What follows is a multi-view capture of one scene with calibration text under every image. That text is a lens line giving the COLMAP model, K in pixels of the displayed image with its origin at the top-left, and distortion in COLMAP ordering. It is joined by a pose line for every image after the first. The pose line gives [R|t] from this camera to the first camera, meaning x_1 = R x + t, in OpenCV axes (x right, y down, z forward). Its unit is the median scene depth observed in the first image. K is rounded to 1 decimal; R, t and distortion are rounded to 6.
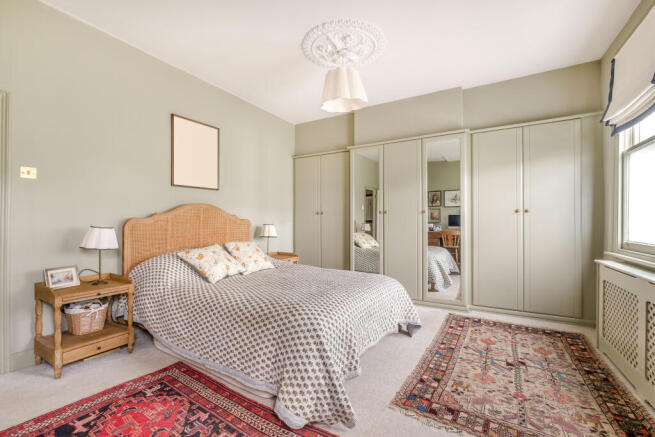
lens RADIAL K [[294.5, 0, 328.5], [0, 294.5, 223.5], [0, 0, 1]] dist [-0.002402, 0.000081]
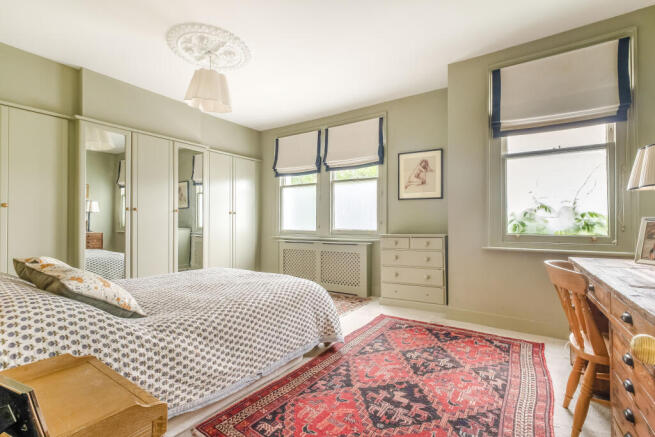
lens RADIAL K [[294.5, 0, 328.6], [0, 294.5, 216.9], [0, 0, 1]] dist [-0.002402, 0.000081]
pose [[0.031164, 0.007712, 0.999485, -1.159761], [0.005634, 0.999953, -0.007891, -0.006485], [-0.999498, 0.005877, 0.031119, 0.664259]]
